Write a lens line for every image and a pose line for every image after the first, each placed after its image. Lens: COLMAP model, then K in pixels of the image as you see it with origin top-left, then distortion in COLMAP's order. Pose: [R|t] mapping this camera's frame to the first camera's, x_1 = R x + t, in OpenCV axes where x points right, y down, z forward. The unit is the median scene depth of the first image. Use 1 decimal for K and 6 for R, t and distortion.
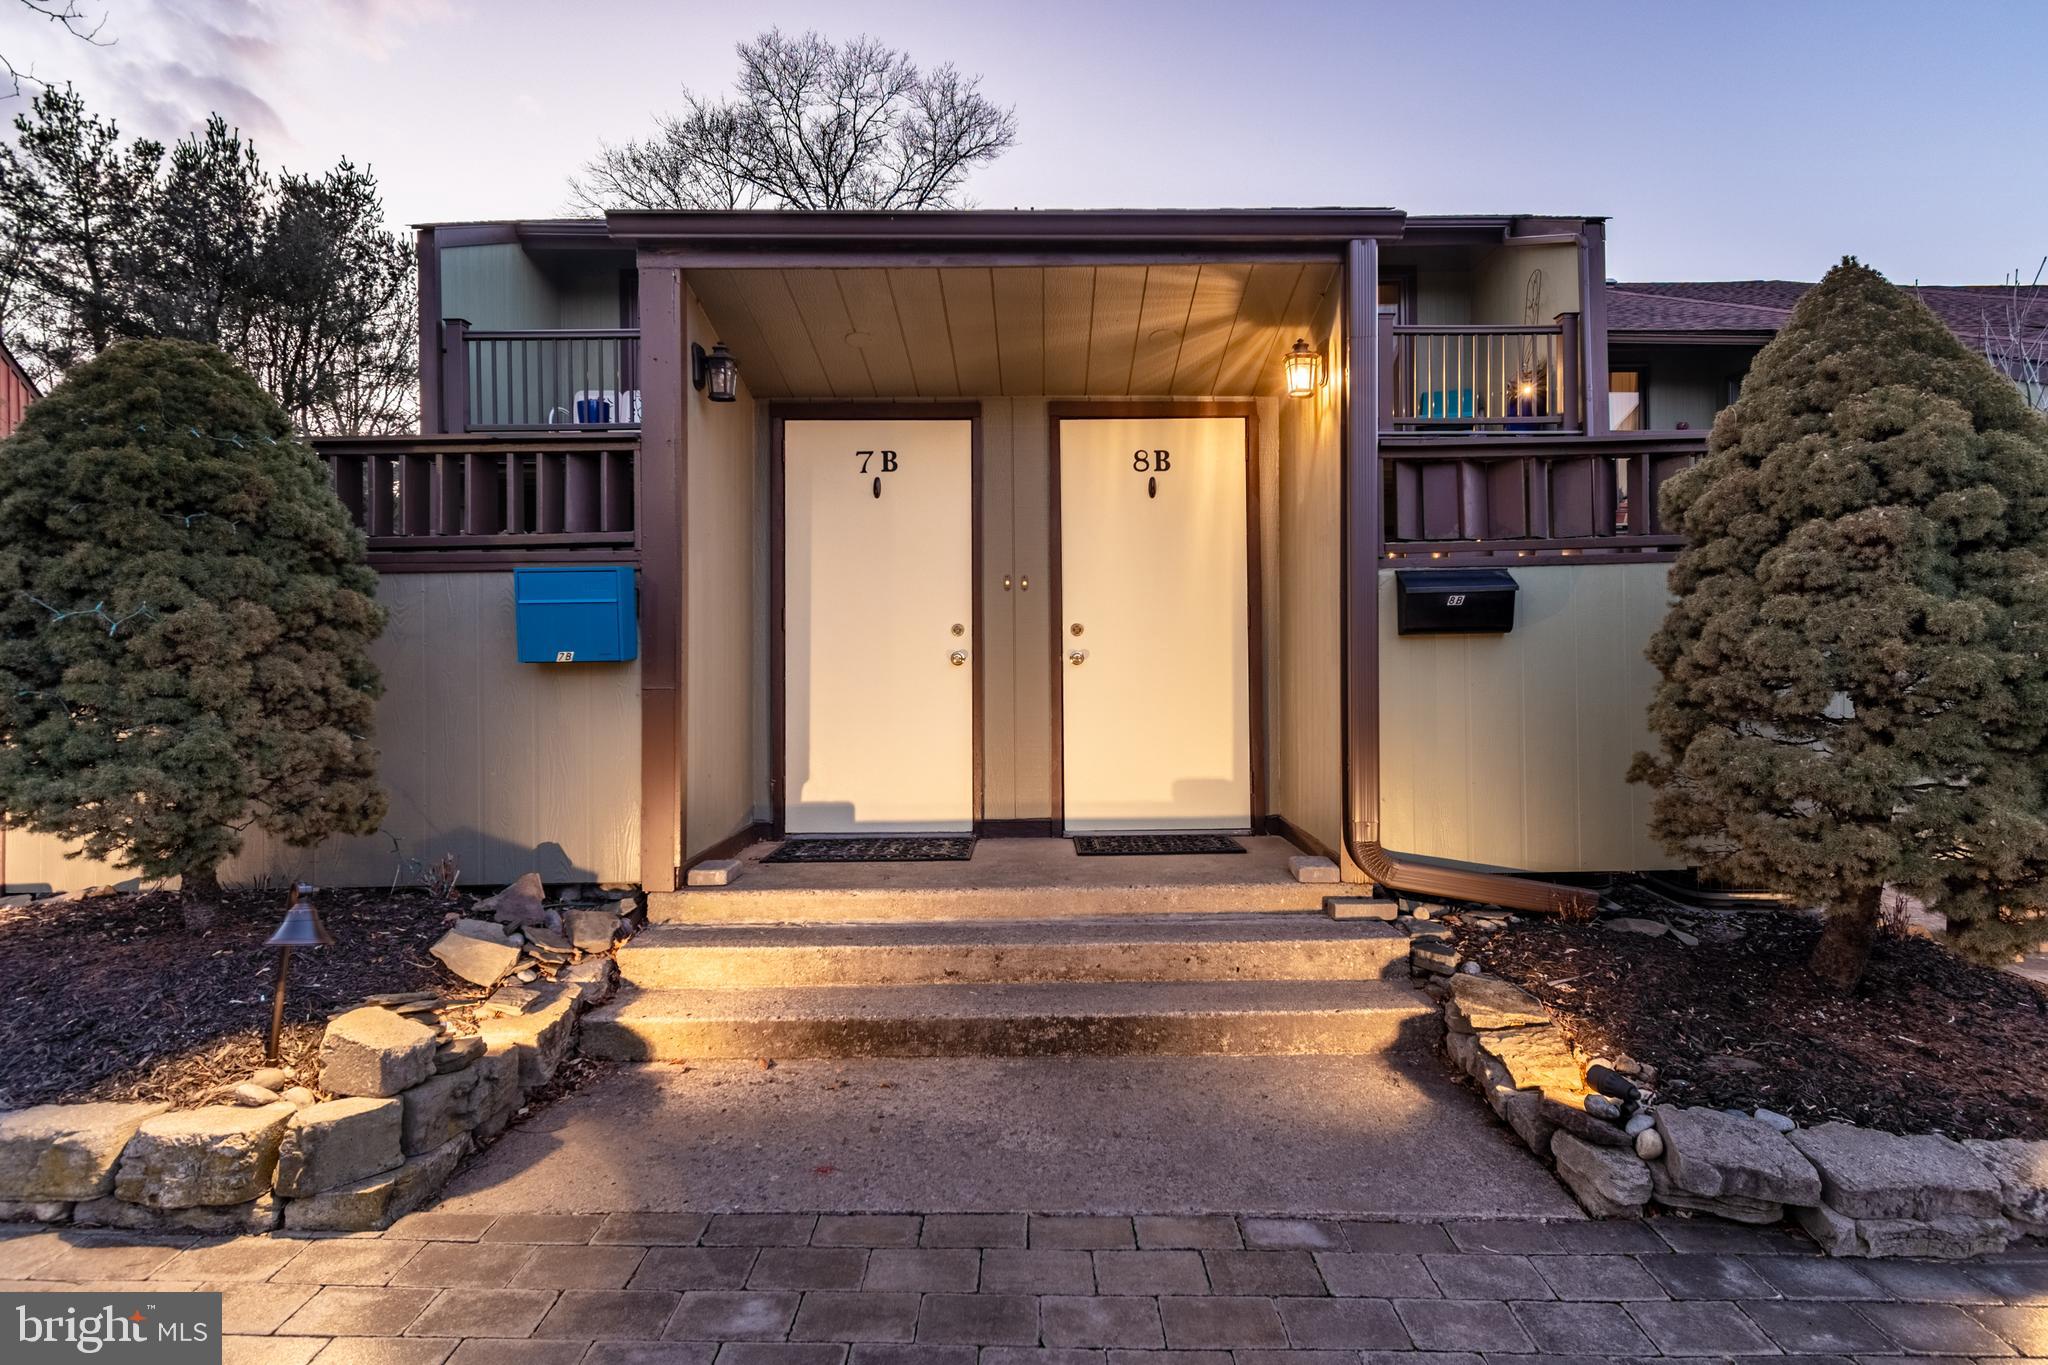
lens RADIAL K [[1060.6, 0, 1078.3], [0, 1060.6, 677.9], [0, 0, 1]] dist [0.004367, -0.004446]
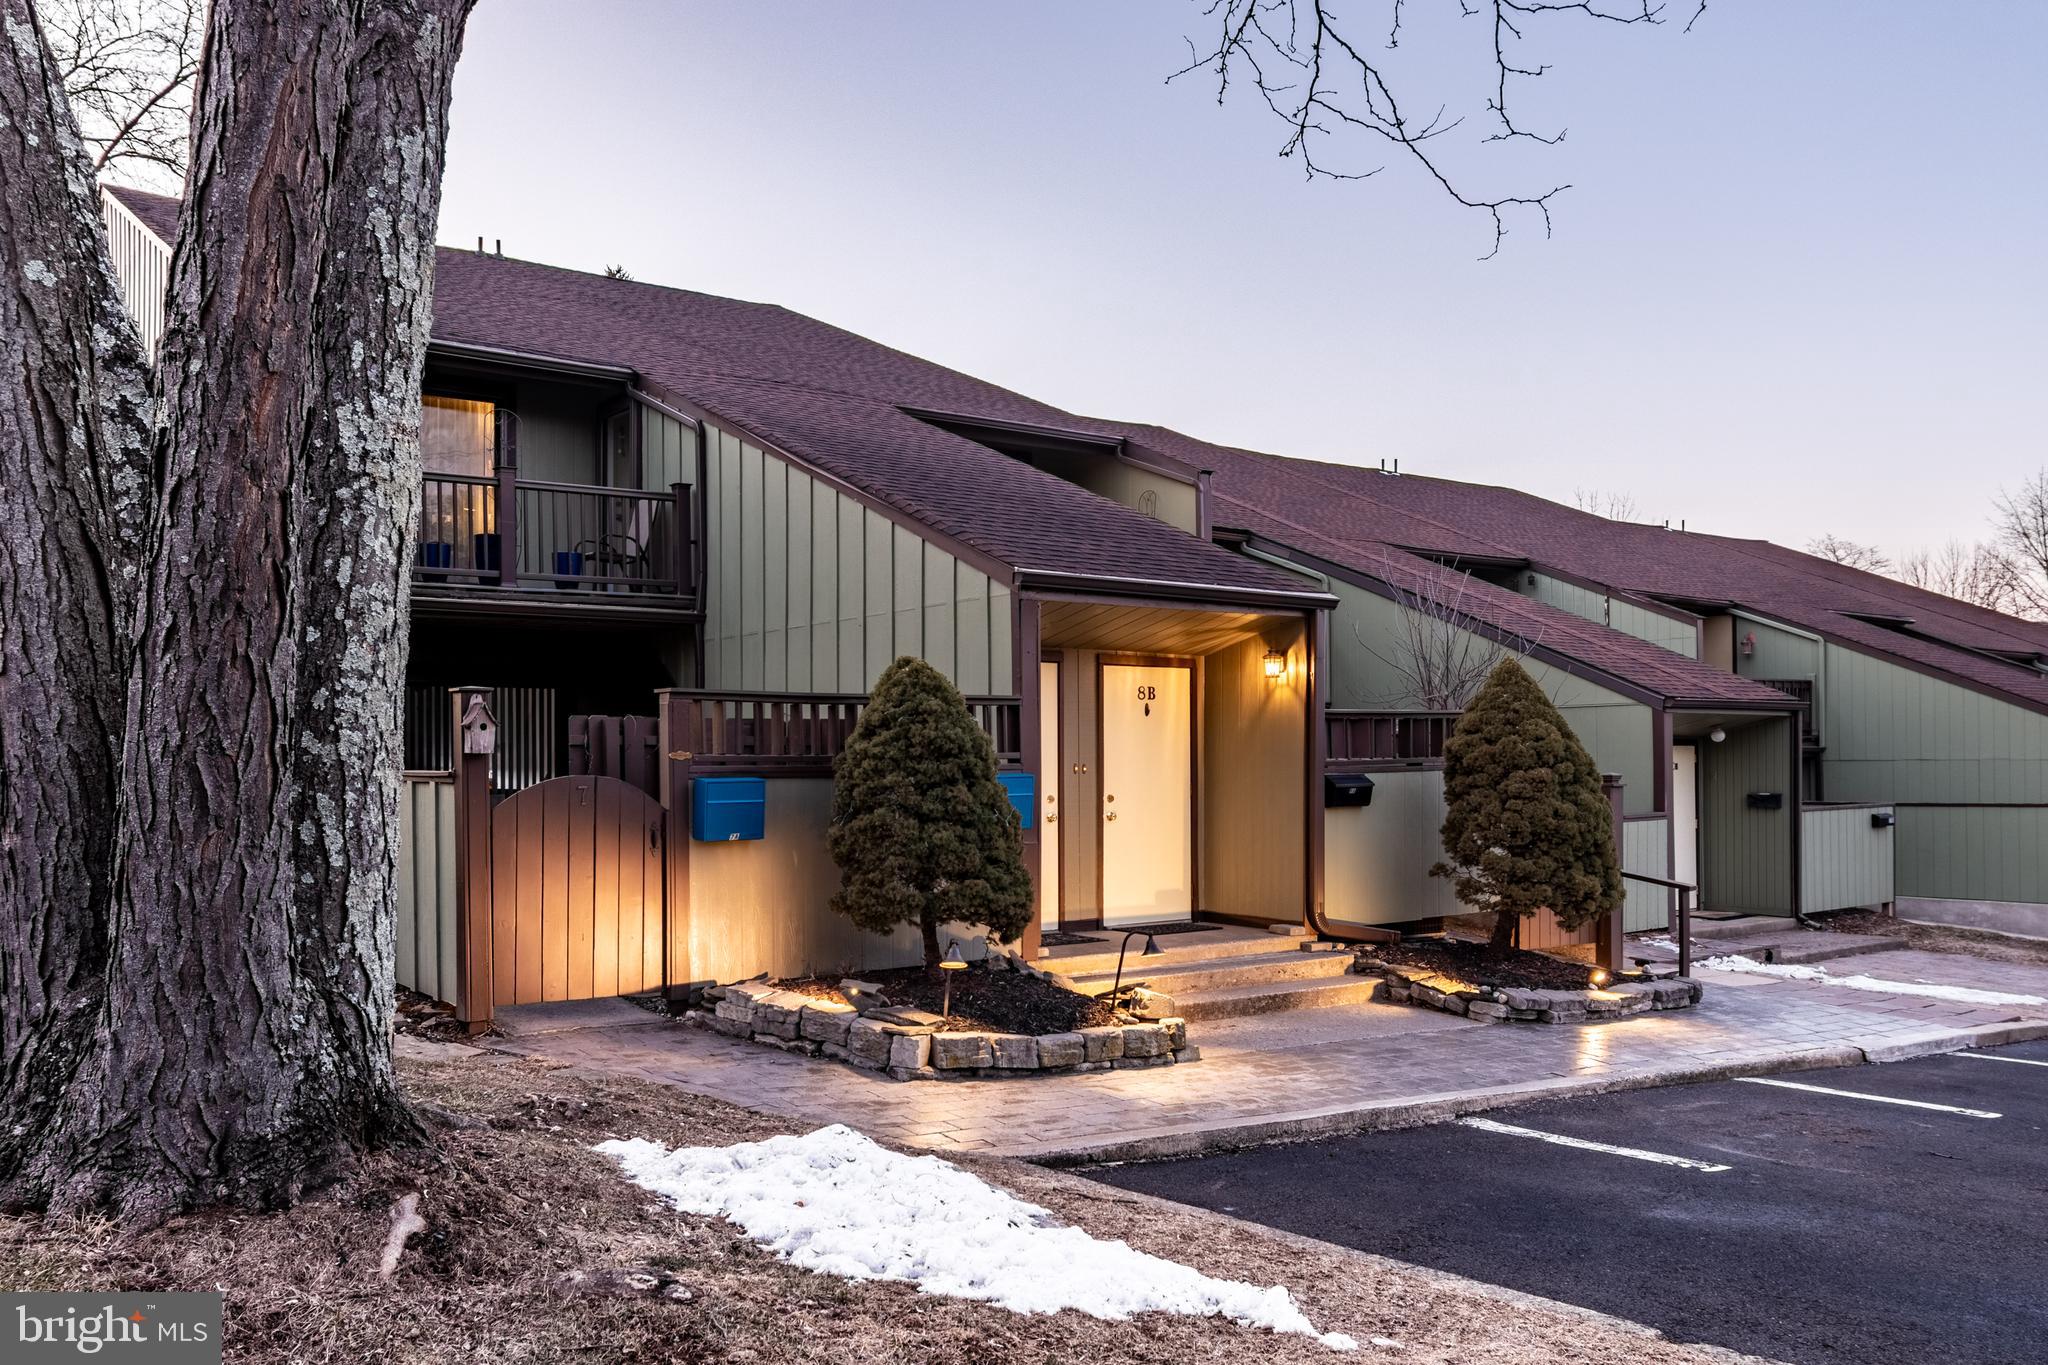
lens RADIAL K [[1590.4, 0, 1015.8], [0, 1590.4, 813.1], [0, 0, 1]] dist [0.004566, -0.006189]
pose [[0.818085, -0.011516, 0.574982, -1.981864], [0.001151, 0.999830, 0.018388, -0.090378], [-0.575096, -0.014381, 0.817960, -1.150056]]
